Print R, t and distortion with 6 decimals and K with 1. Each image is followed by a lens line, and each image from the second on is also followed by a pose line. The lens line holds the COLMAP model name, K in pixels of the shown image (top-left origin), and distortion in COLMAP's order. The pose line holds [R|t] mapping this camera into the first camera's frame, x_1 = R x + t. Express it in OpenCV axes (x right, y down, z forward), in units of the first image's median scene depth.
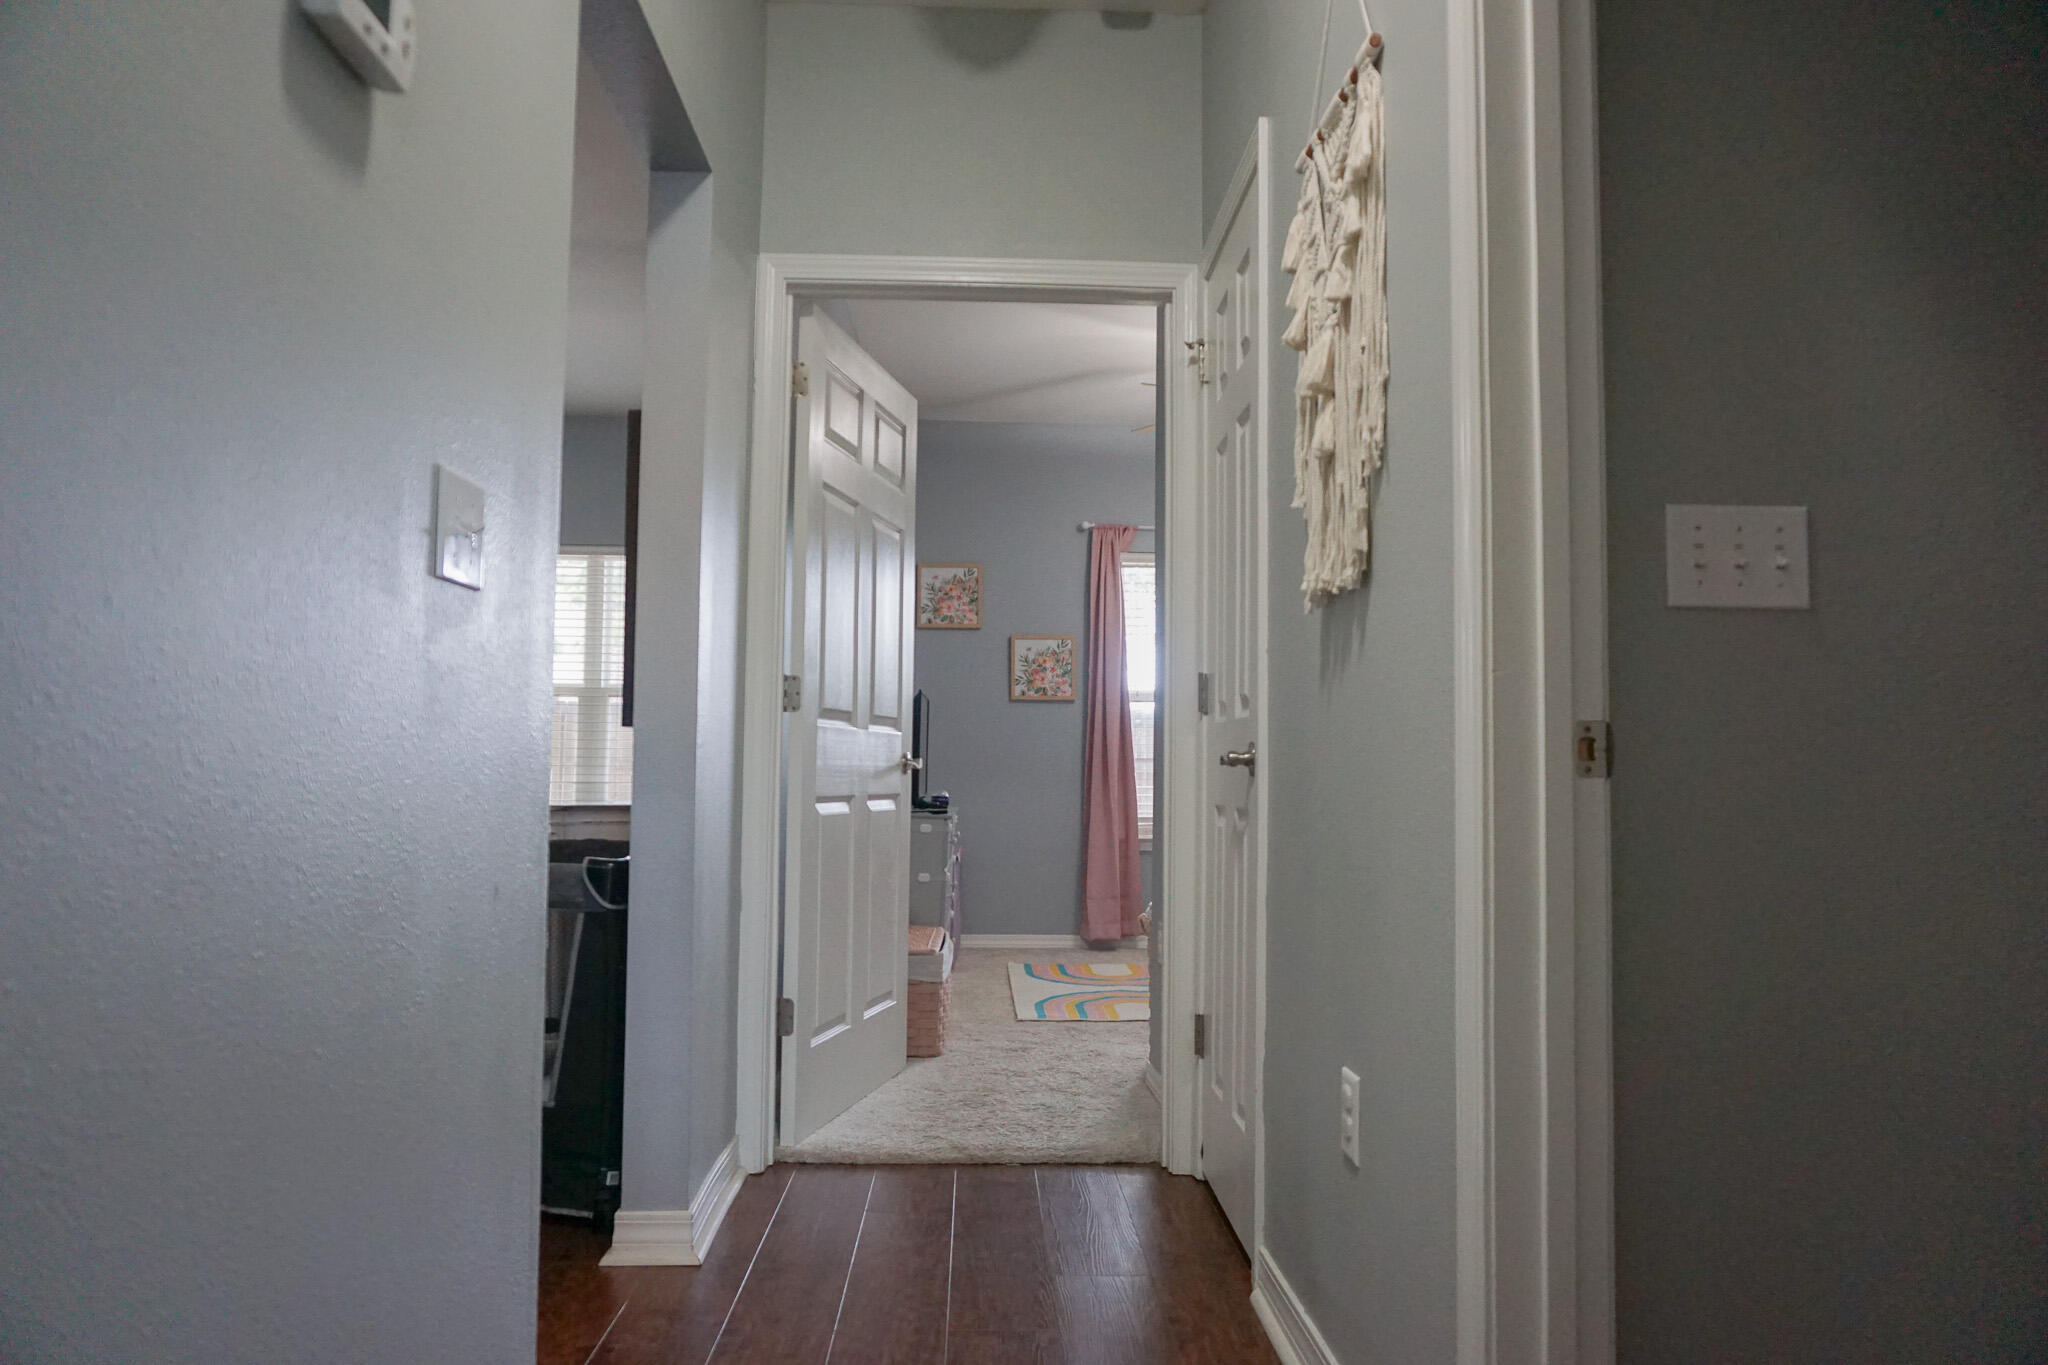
lens RADIAL K [[1379.9, 0, 1026.9], [0, 1379.9, 681.3], [0, 0, 1]] dist [-0.041723, 0.039796]
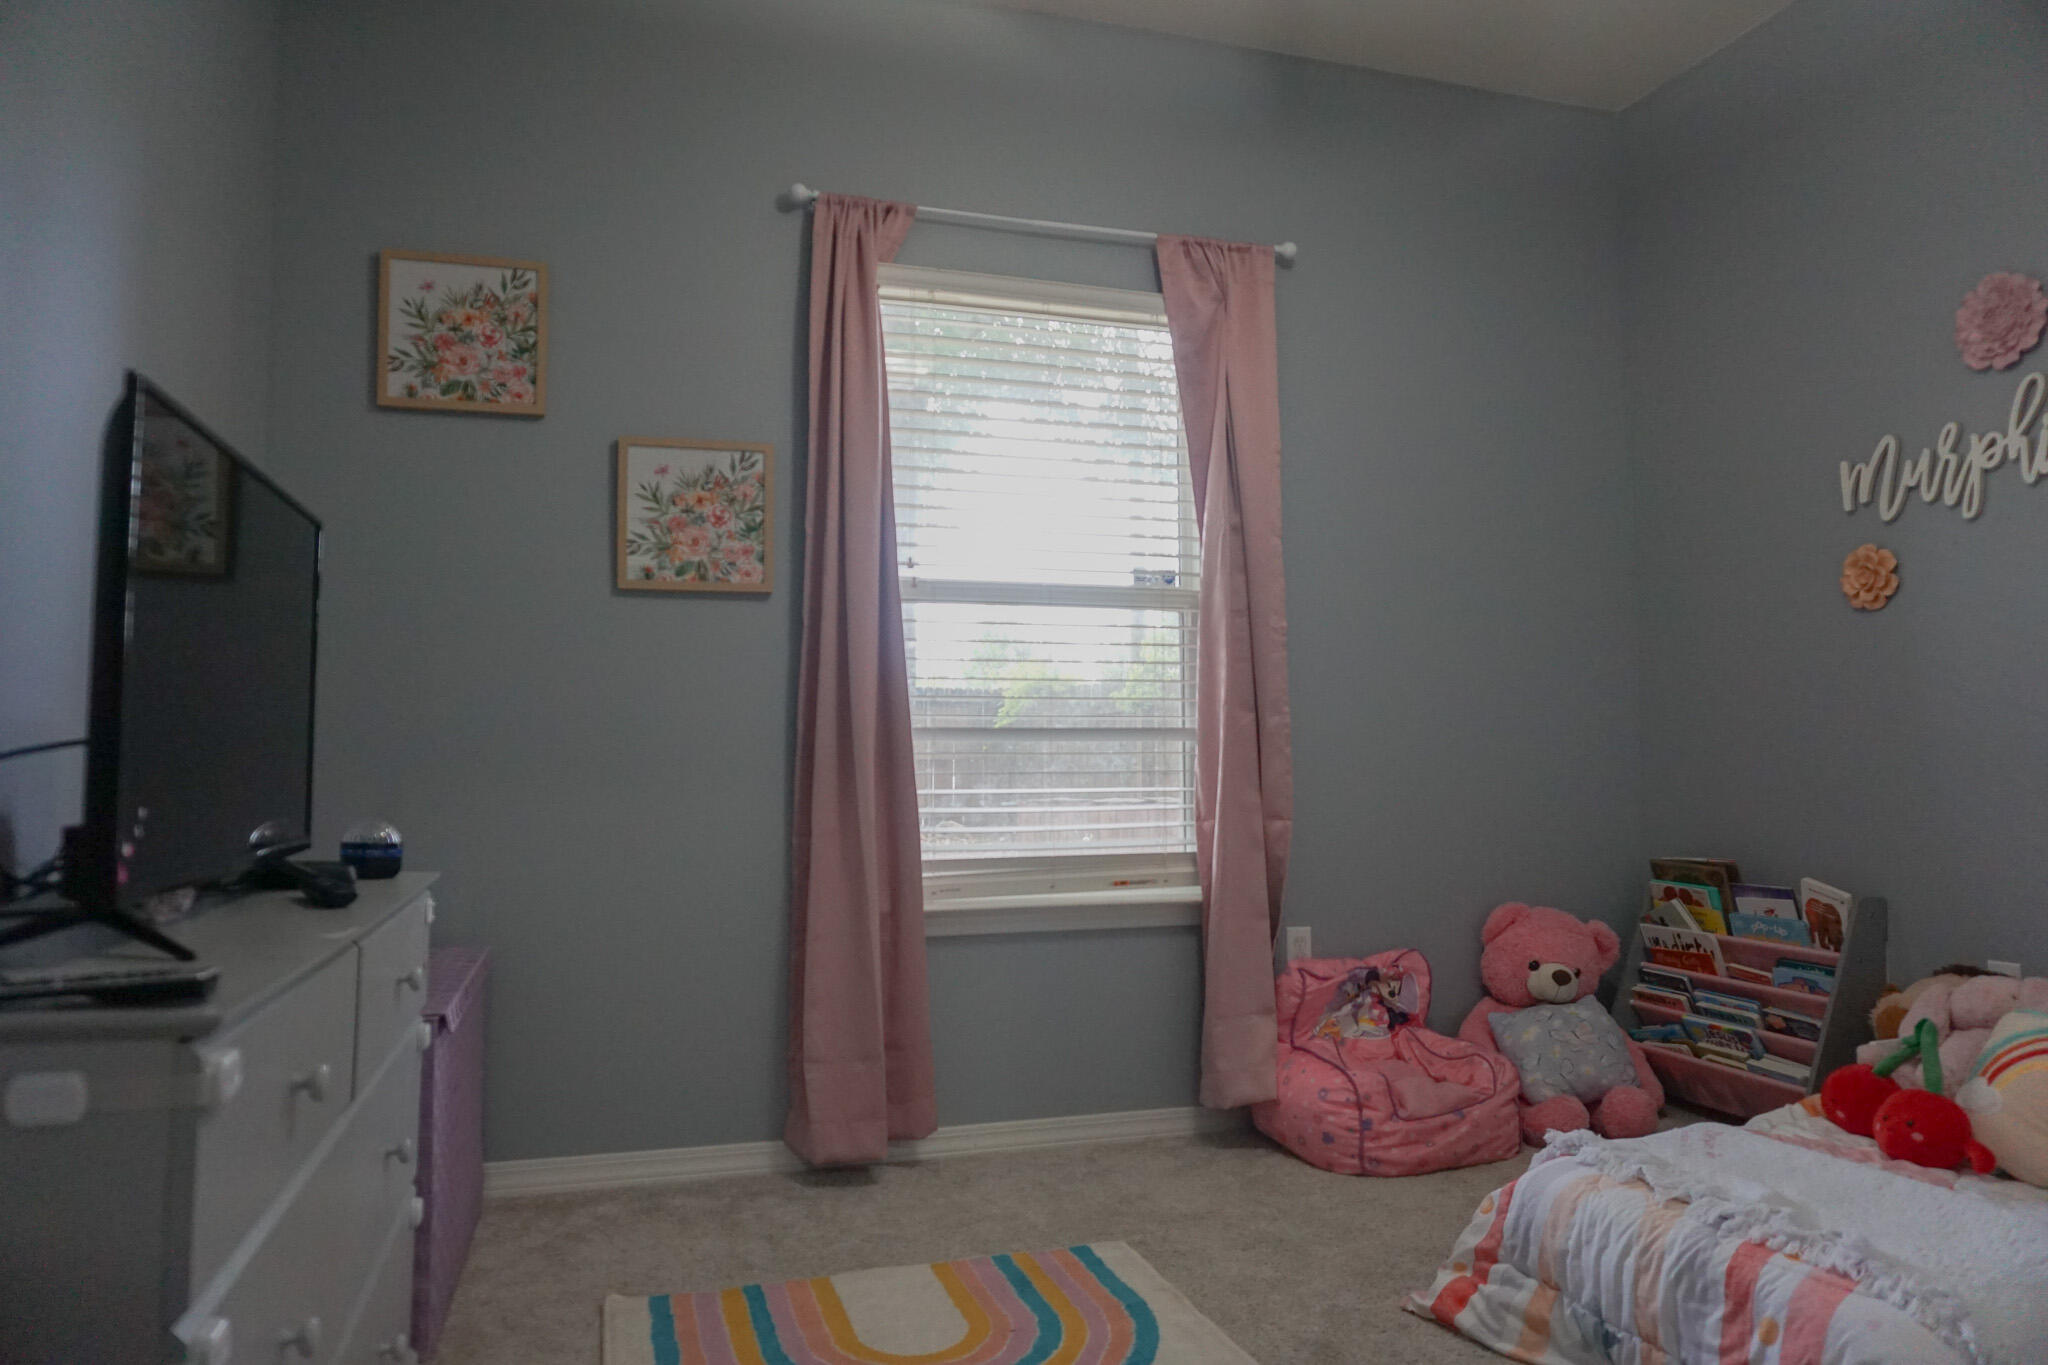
lens RADIAL K [[1379.9, 0, 1026.9], [0, 1379.9, 681.3], [0, 0, 1]] dist [-0.041723, 0.039796]
pose [[0.965456, 0.002458, 0.260553, -0.000336], [-0.004471, 0.999965, 0.007132, 0.037893], [-0.260526, -0.008050, 0.965433, 0.563703]]
